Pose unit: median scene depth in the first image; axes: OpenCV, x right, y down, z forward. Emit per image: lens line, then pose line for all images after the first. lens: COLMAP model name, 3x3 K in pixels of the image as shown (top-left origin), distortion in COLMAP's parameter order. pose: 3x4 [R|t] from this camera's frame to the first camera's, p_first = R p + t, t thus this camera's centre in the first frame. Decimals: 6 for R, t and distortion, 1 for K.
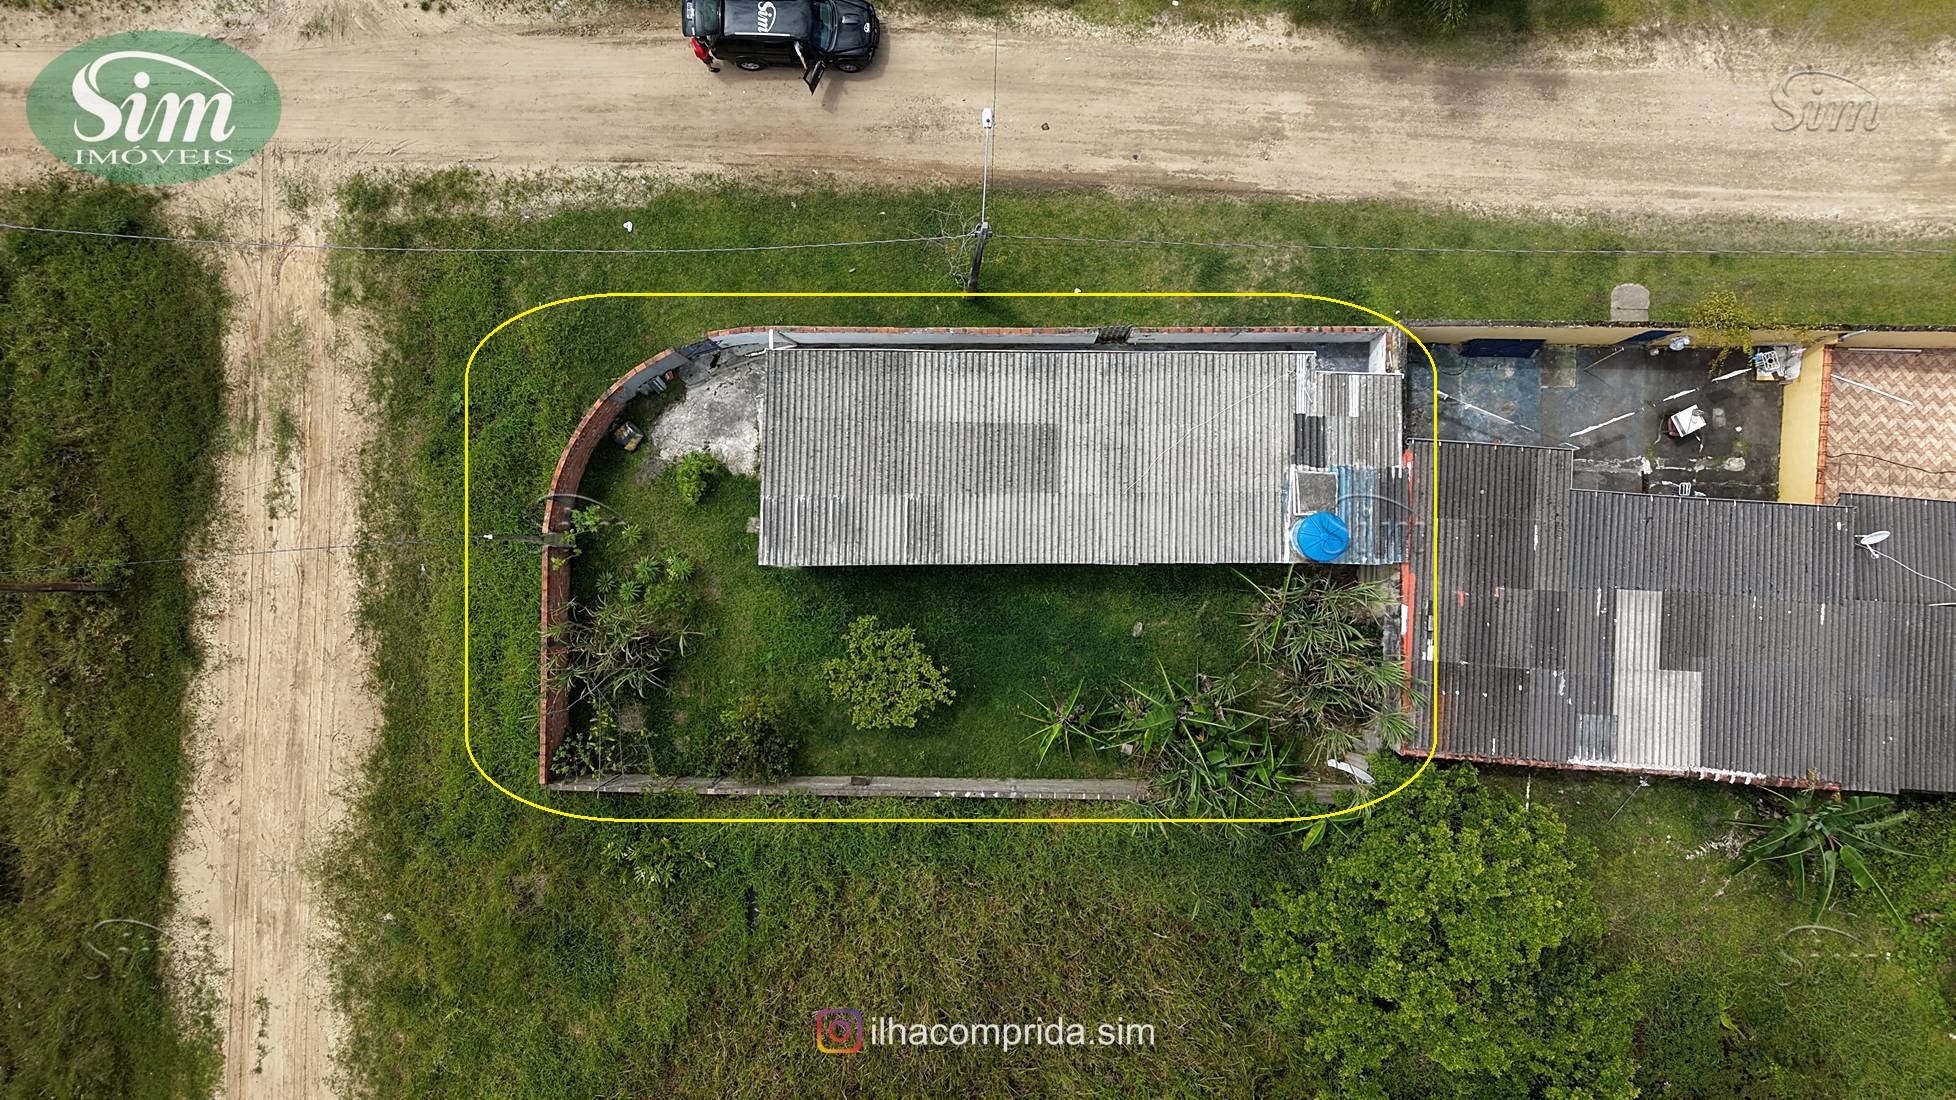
lens RADIAL K [[1303.8, 0, 969.9], [0, 1303.8, 541.8], [0, 0, 1]] dist [0.035245, -0.025701]
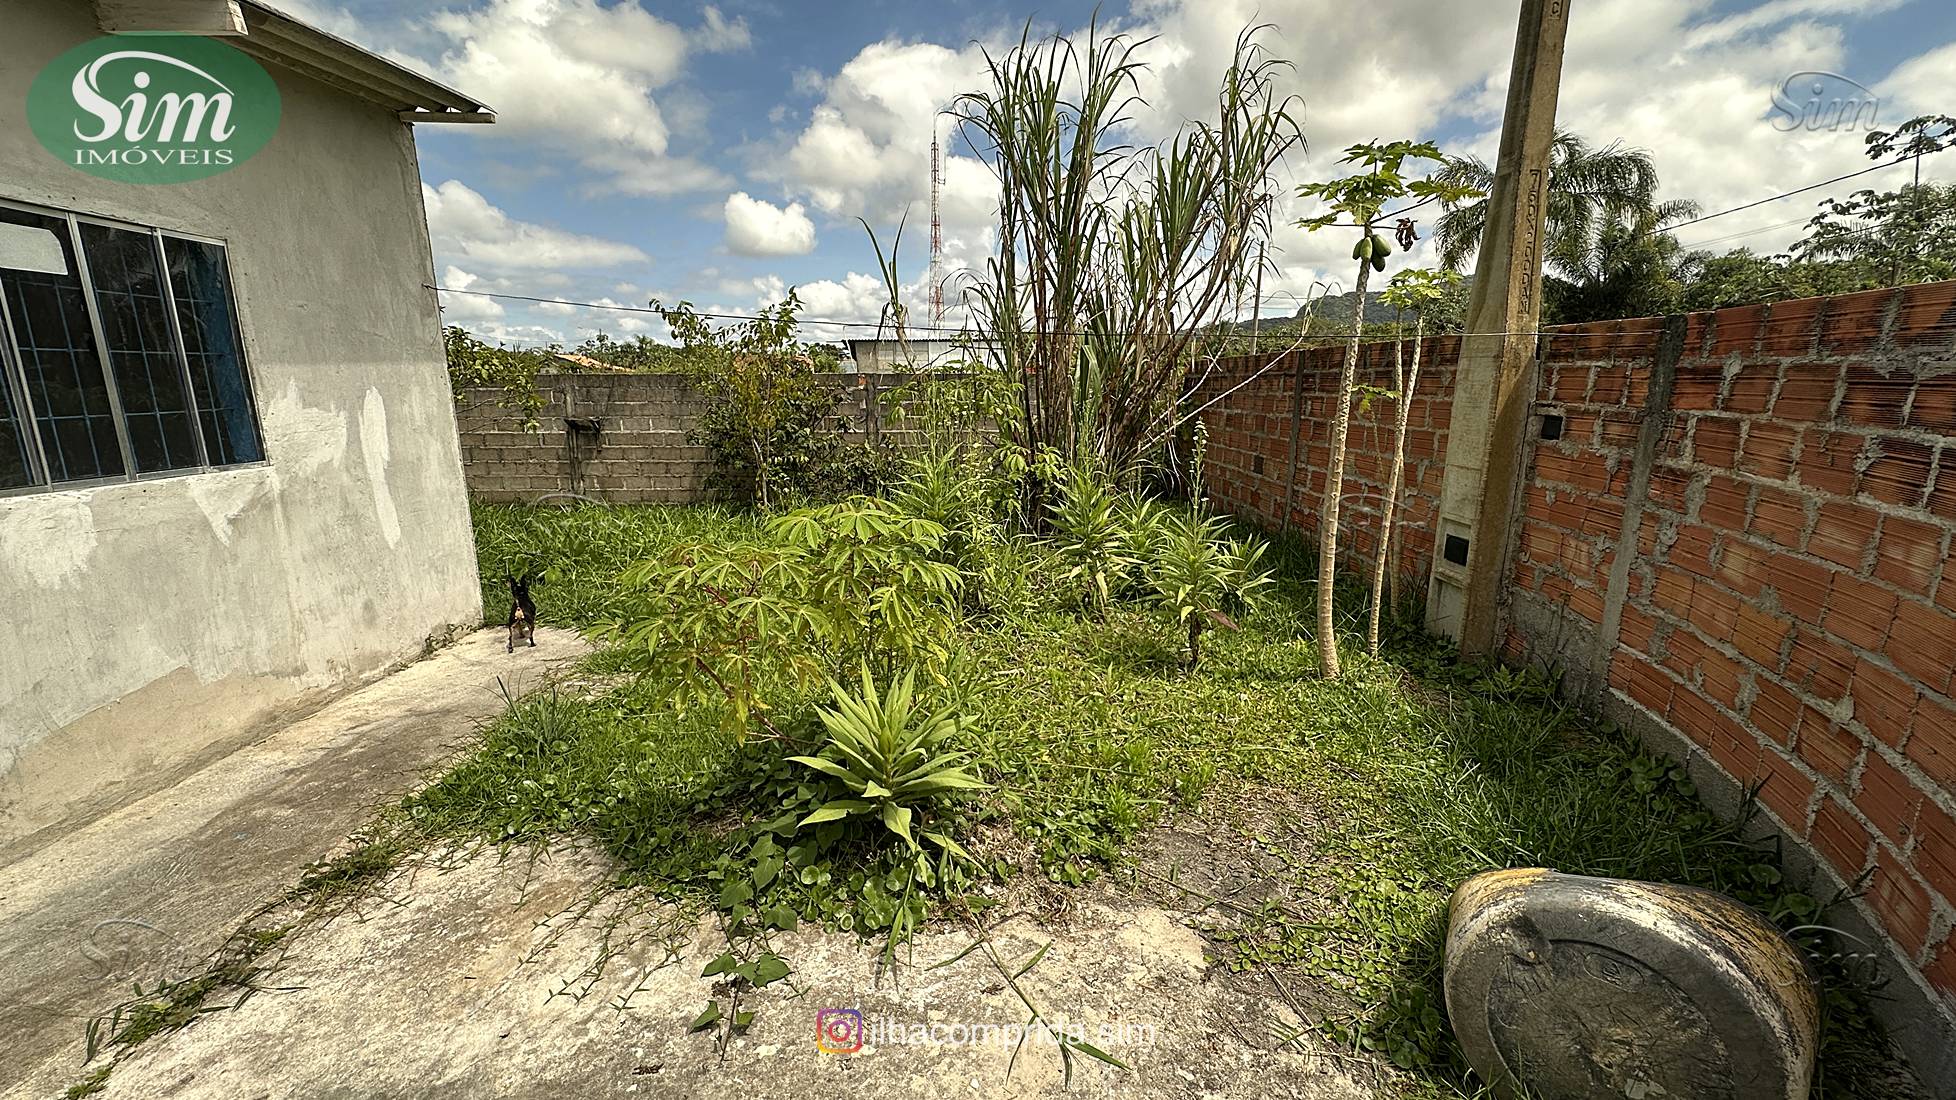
lens RADIAL K [[778.5, 0, 974.6], [0, 778.5, 550.2], [0, 0, 1]] dist [0.000613, -0.000171]
pose [[-0.999008, 0.030168, -0.032761, -0.213737], [-0.038639, -0.221328, 0.974434, -0.117878], [0.022146, 0.974733, 0.222274, 0.948709]]
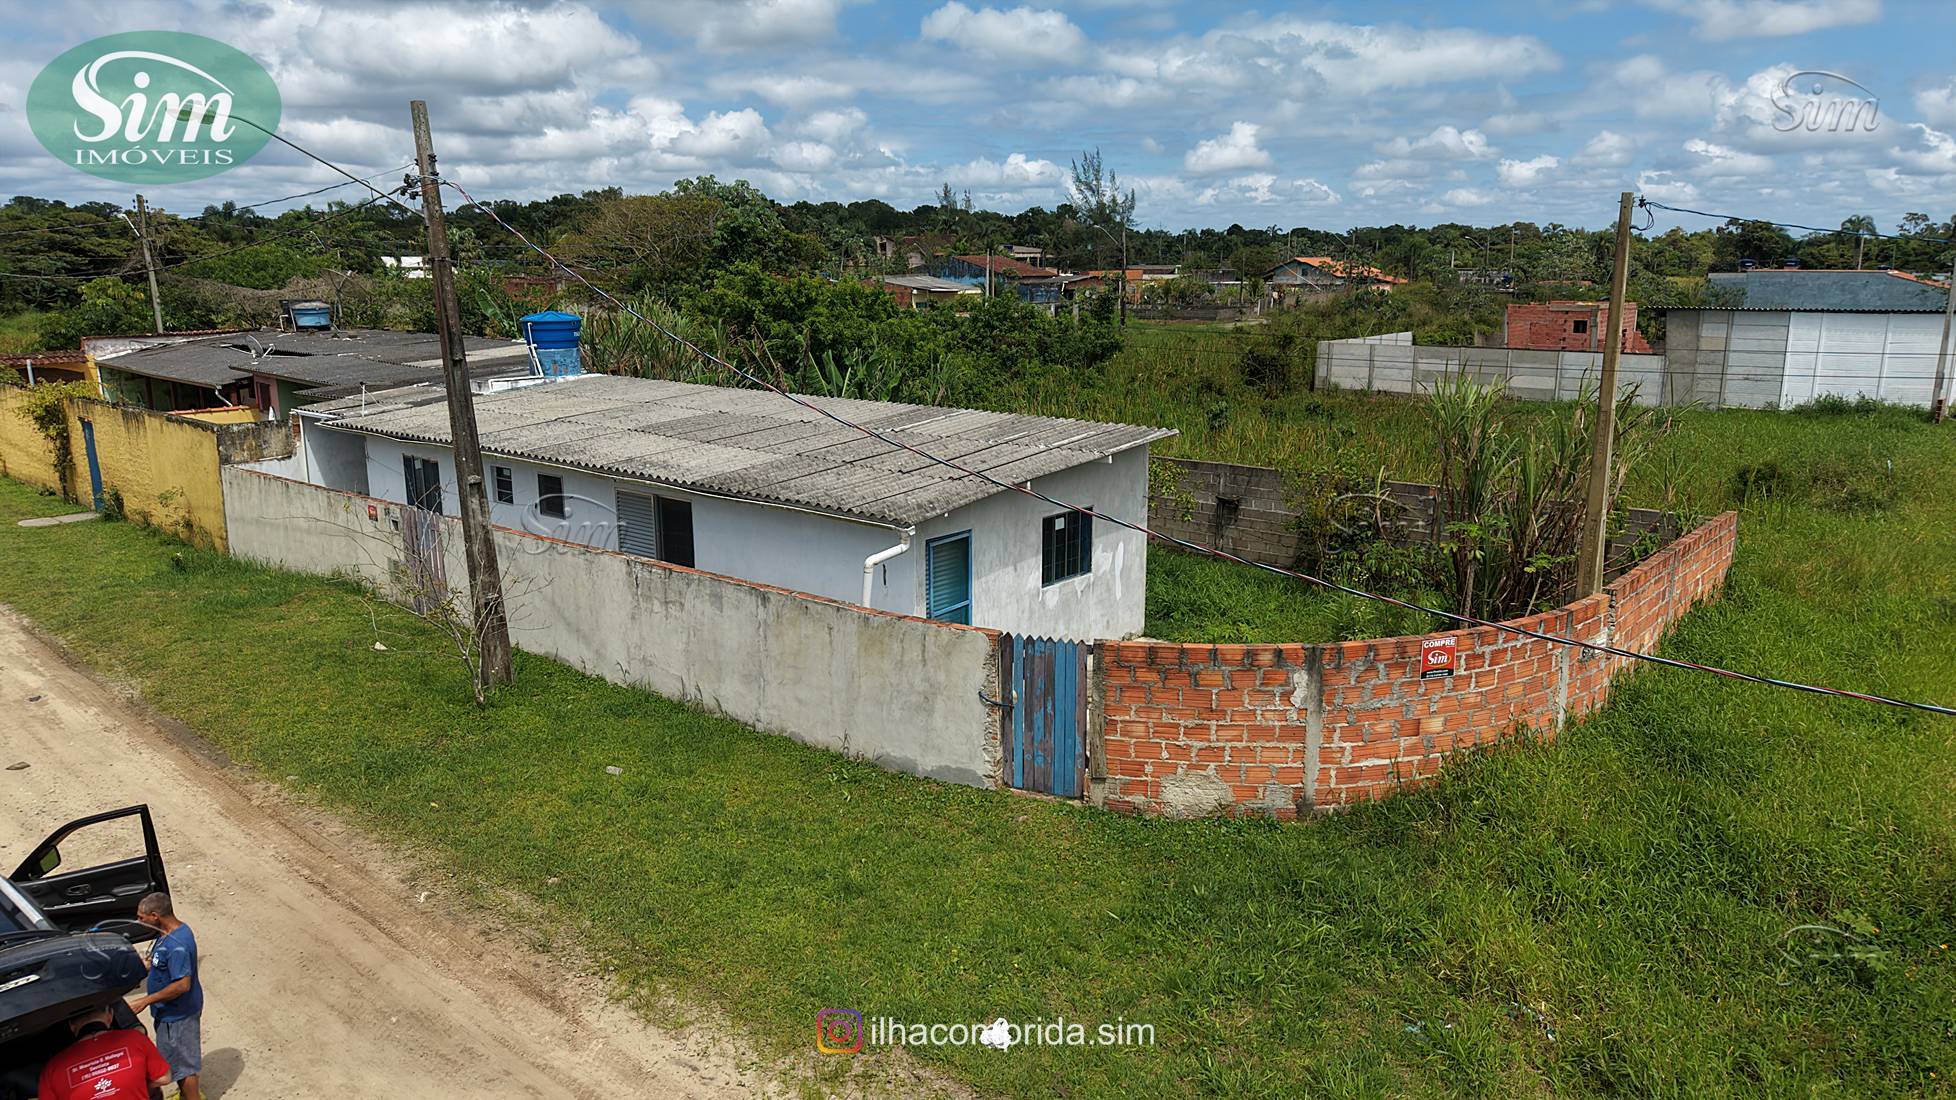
lens RADIAL K [[1303.8, 0, 971.3], [0, 1303.8, 536.8], [0, 0, 1]] dist [0.035245, -0.025701]
pose [[-0.771504, -0.111448, 0.626388, -0.402156], [0.635945, -0.164299, 0.754043, -0.416549], [0.018878, 0.980095, 0.197632, 0.846392]]
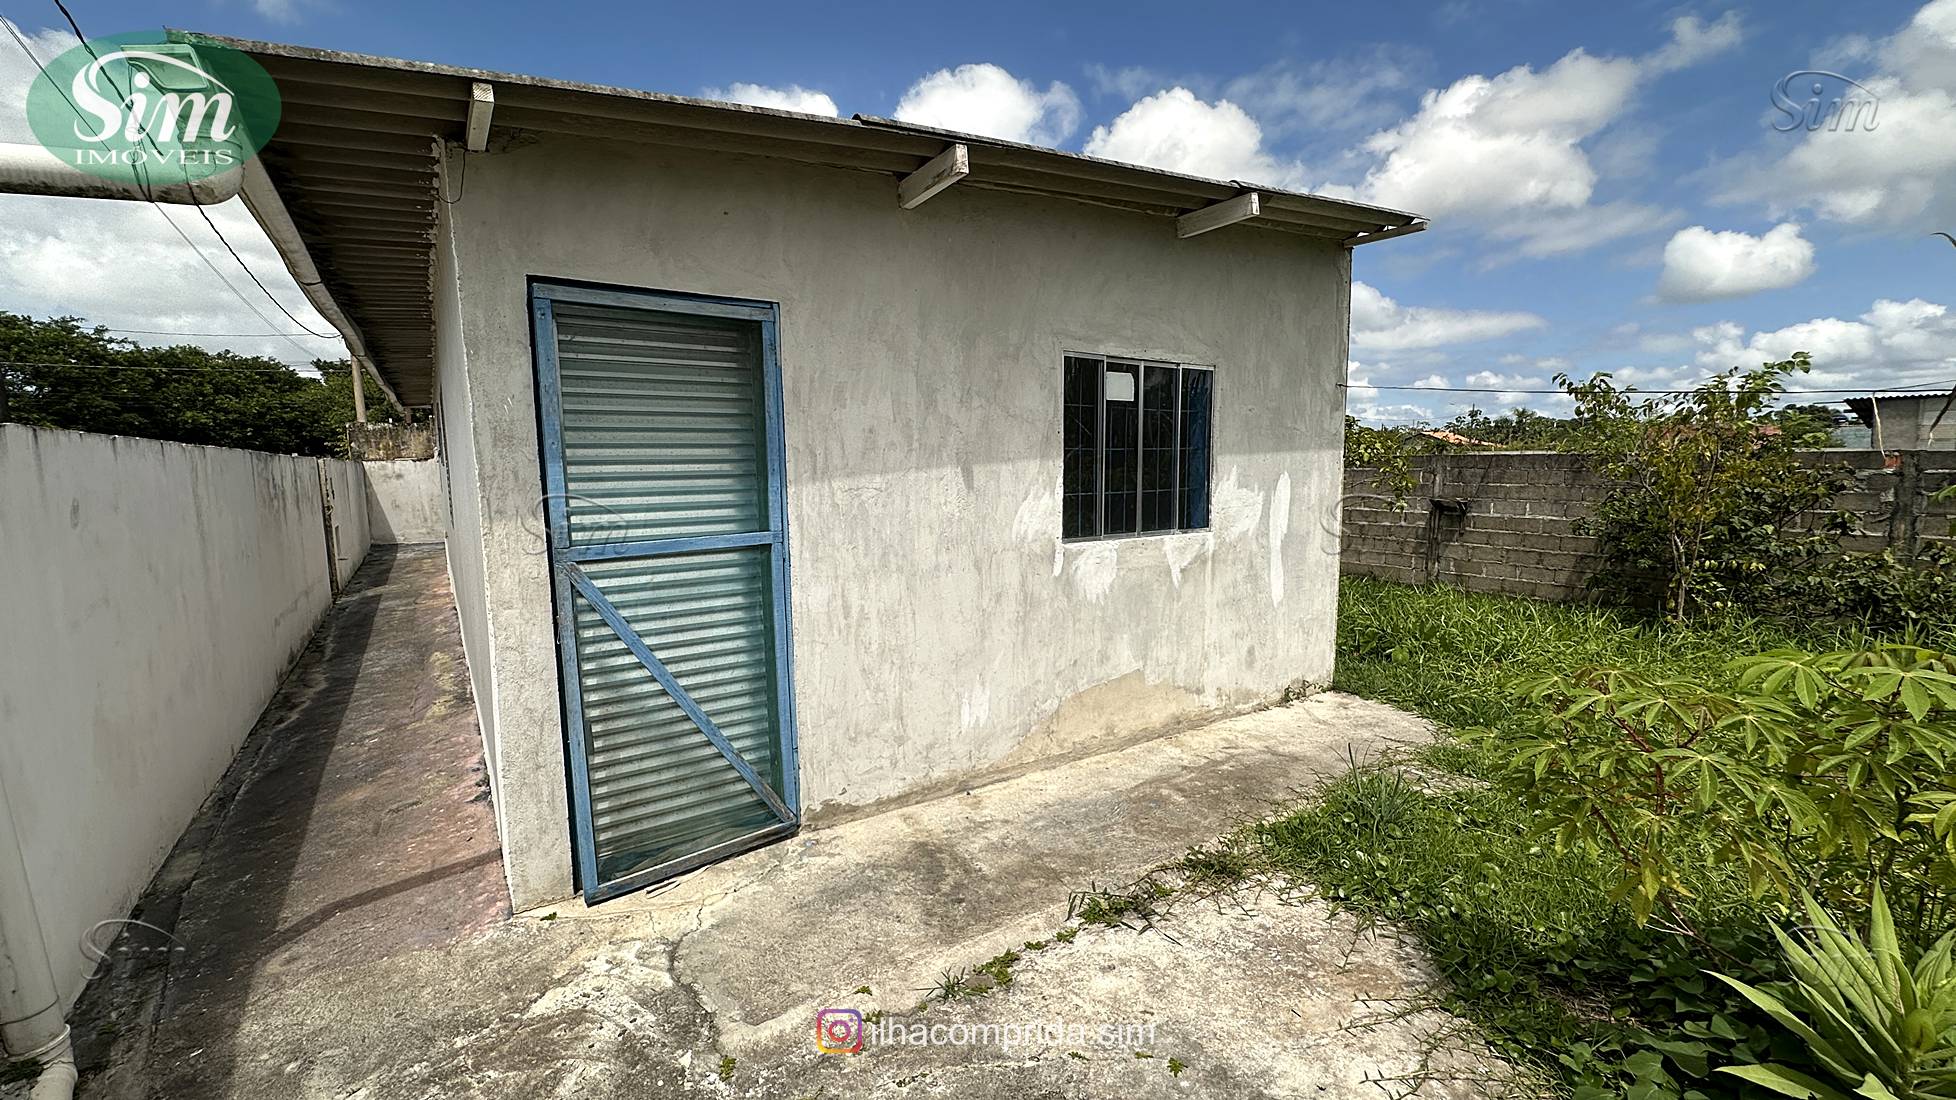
lens RADIAL K [[778.5, 0, 979.3], [0, 778.5, 551.5], [0, 0, 1]] dist [0.000613, -0.000171]
pose [[-0.578077, -0.071200, 0.812870, -0.211254], [0.815603, -0.080758, 0.572948, -0.121410], [0.024852, 0.994187, 0.104755, 0.947063]]
